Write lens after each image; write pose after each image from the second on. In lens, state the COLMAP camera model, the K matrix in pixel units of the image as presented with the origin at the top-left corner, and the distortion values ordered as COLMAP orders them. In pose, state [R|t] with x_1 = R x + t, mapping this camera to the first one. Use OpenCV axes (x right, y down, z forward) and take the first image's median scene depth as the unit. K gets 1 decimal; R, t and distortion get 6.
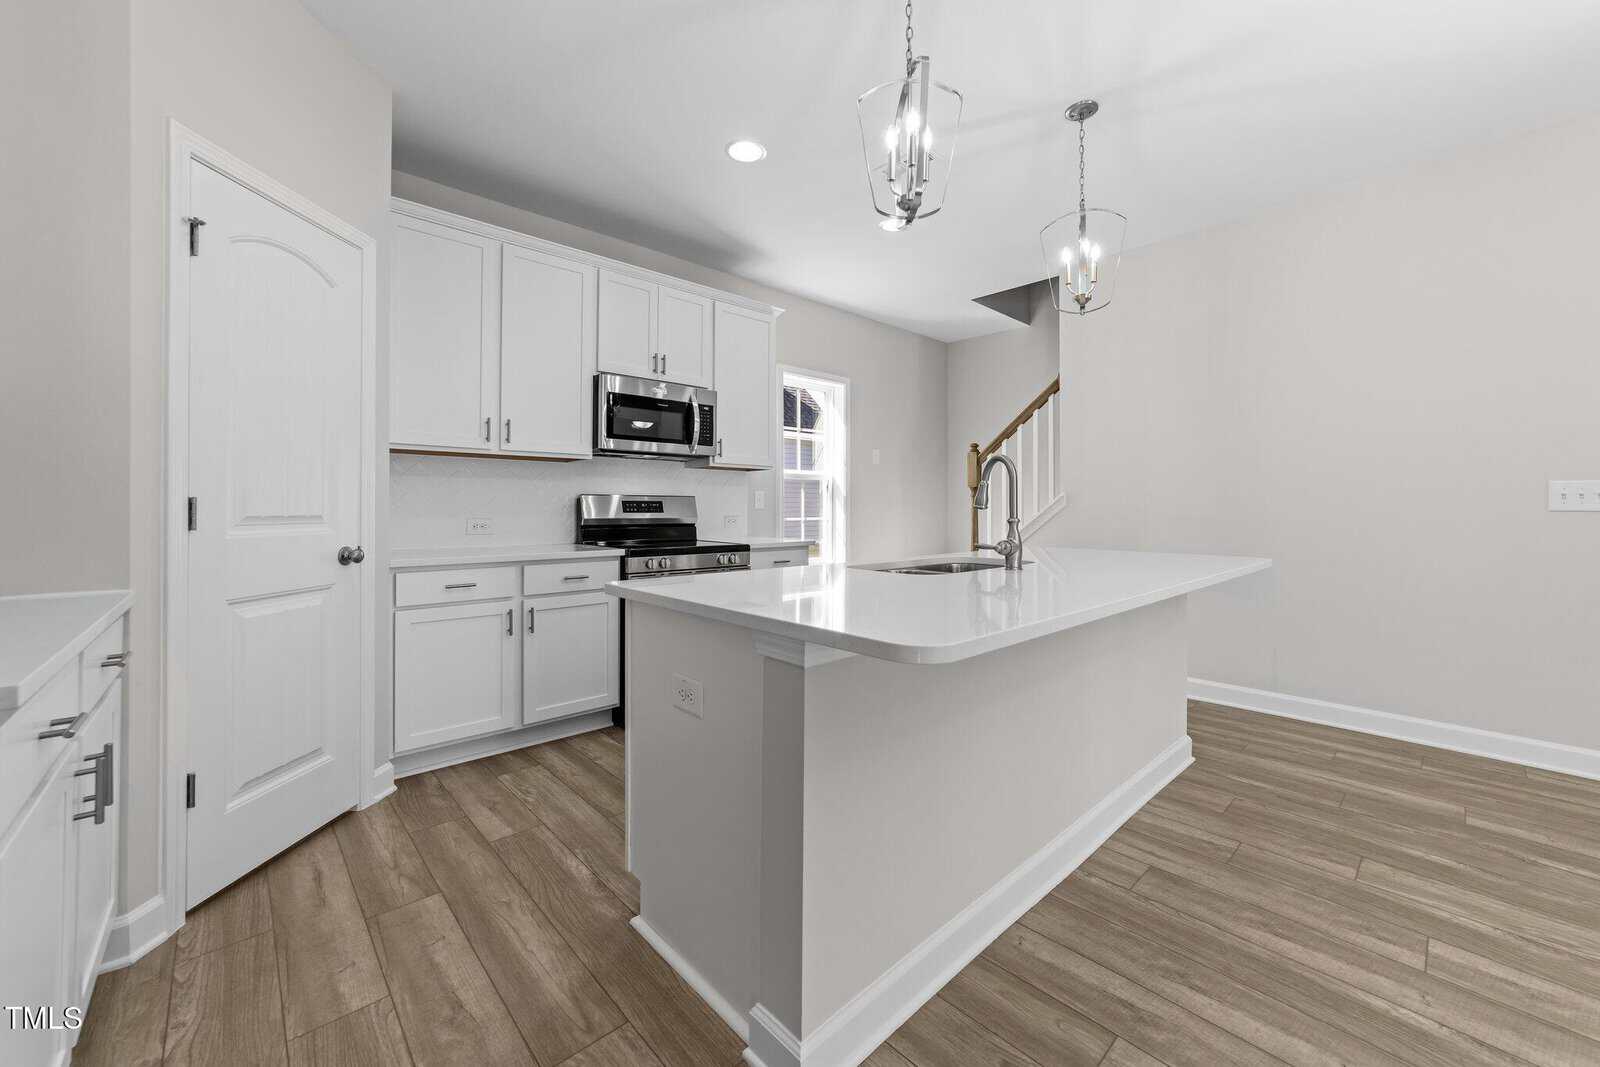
lens RADIAL K [[617.9, 0, 796.2], [0, 617.9, 511.7], [0, 0, 1]] dist [-0.027261, 0.007575]
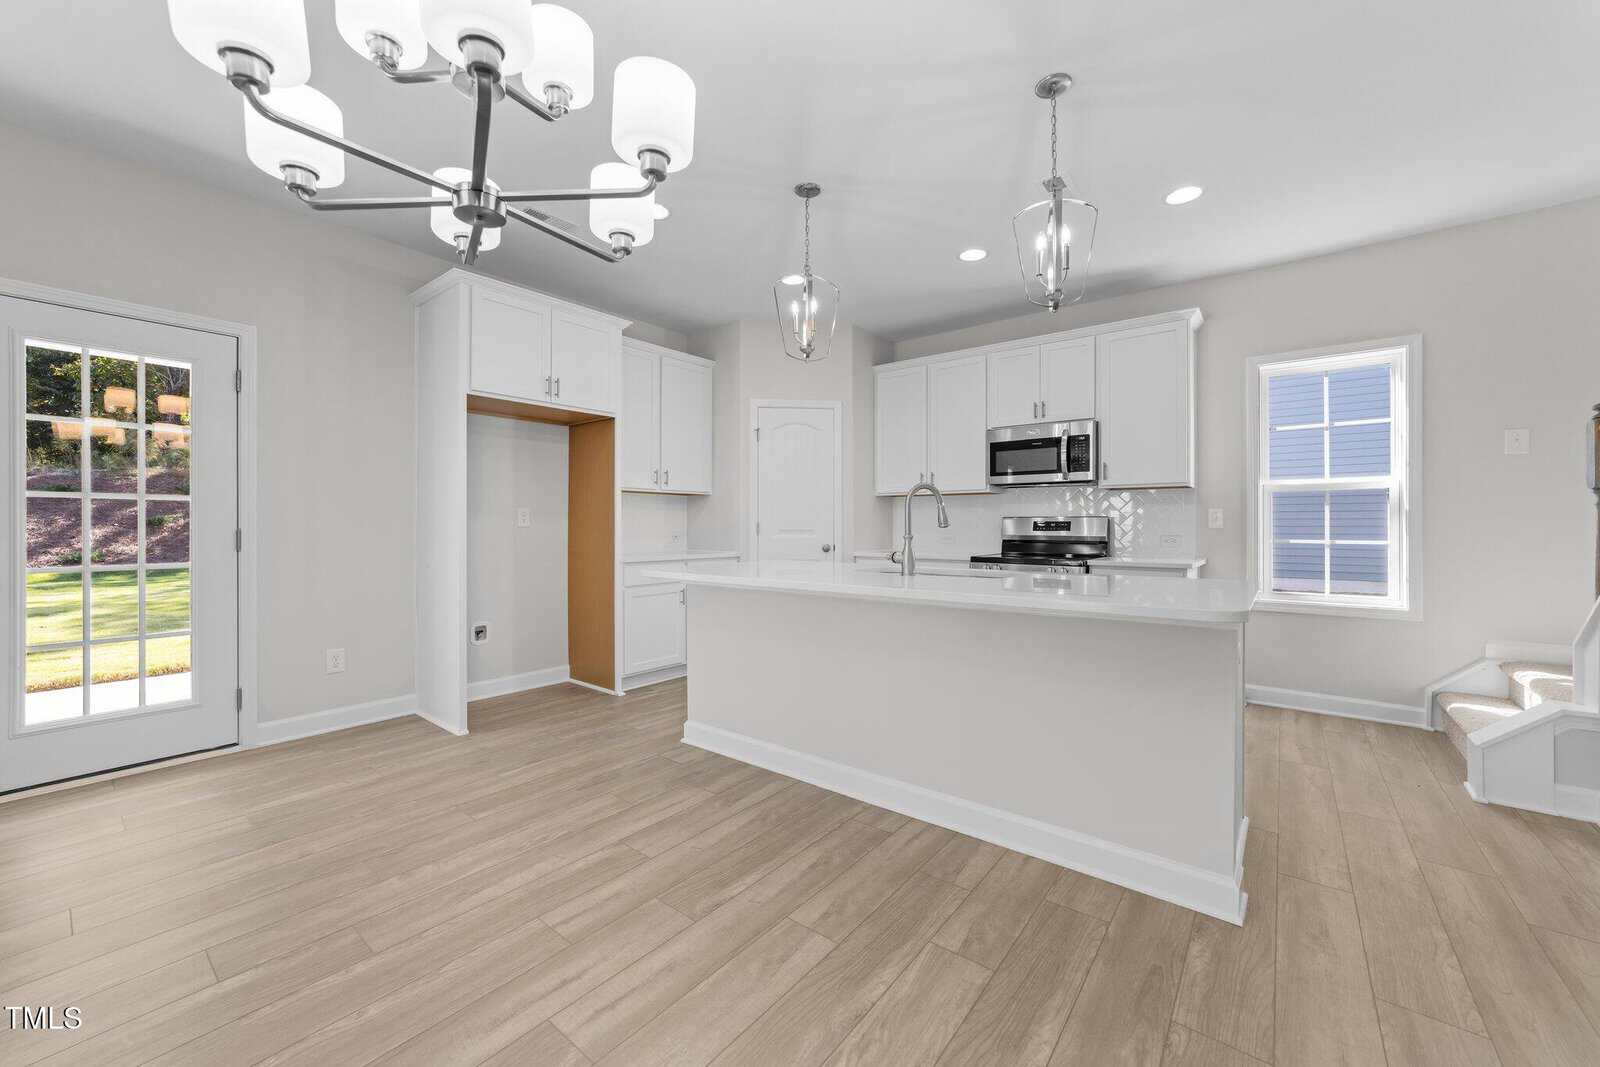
lens RADIAL K [[617.9, 0, 796.2], [0, 617.9, 511.7], [0, 0, 1]] dist [-0.027261, 0.007575]
pose [[0.153947, -0.026487, -0.987724, 1.627501], [-0.007856, 0.999576, -0.028029, 0.002423], [0.988048, 0.012074, 0.153674, 0.596506]]
